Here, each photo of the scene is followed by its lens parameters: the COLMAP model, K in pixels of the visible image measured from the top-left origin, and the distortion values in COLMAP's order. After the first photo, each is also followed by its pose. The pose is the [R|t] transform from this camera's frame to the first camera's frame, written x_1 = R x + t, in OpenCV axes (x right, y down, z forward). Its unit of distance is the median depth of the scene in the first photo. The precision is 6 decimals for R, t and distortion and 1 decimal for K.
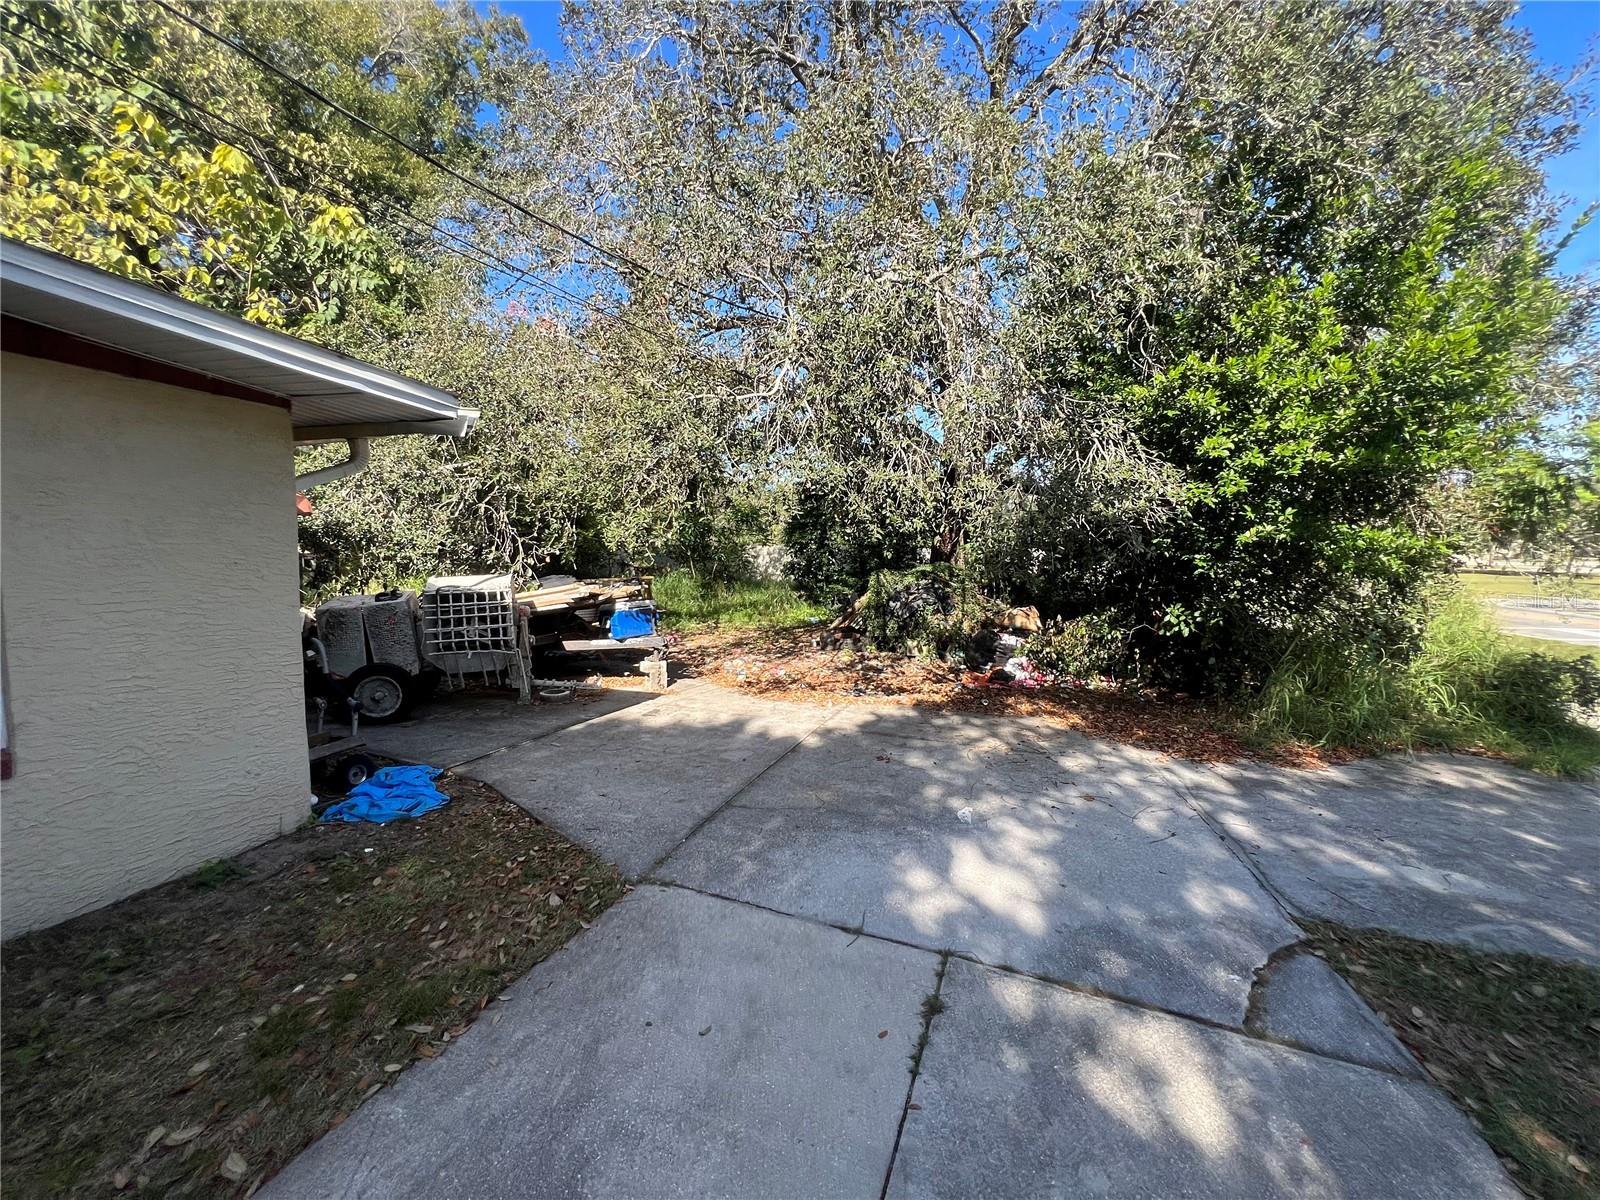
lens RADIAL K [[636.5, 0, 796.5], [0, 636.5, 603.0], [0, 0, 1]] dist [-0.000769, 0.000558]
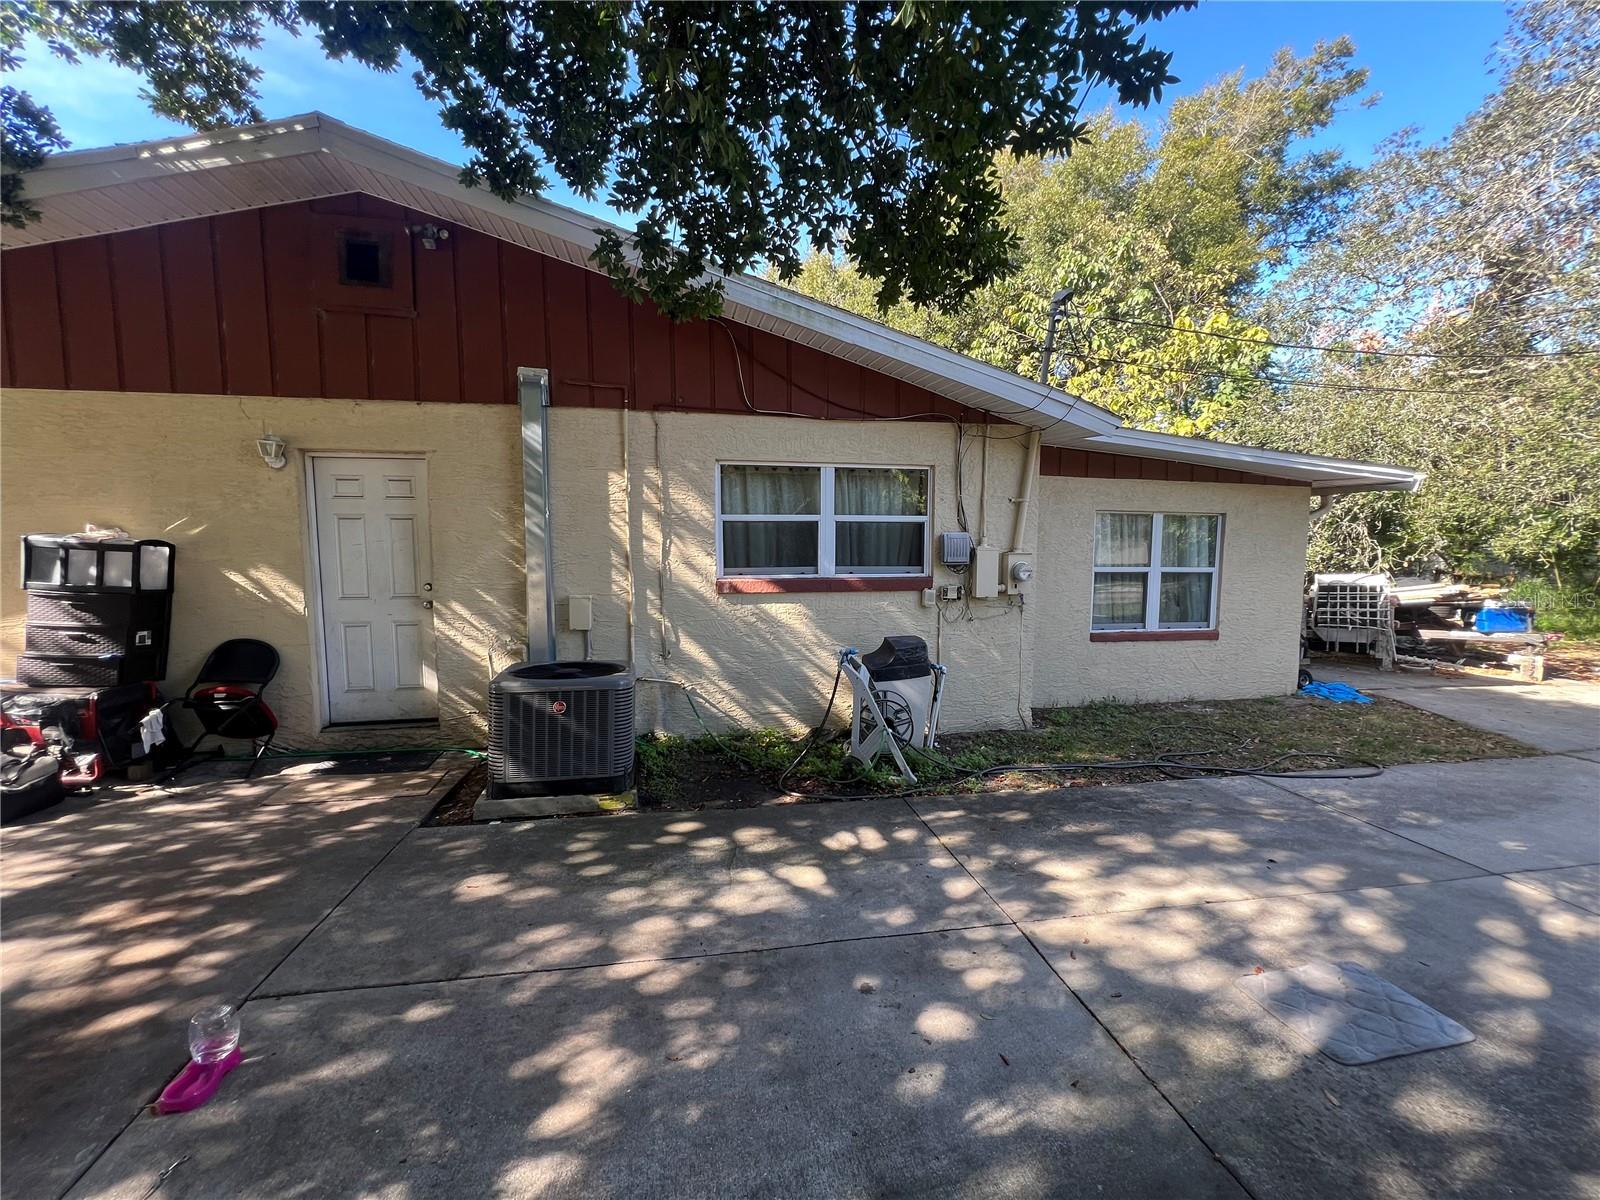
lens RADIAL K [[636.5, 0, 794.3], [0, 636.5, 603.9], [0, 0, 1]] dist [-0.000769, 0.000558]
pose [[0.532041, 0.062608, -0.844401, 0.032727], [-0.070692, 0.997065, 0.029385, 0.063031], [0.843762, 0.044058, 0.534906, -0.742844]]
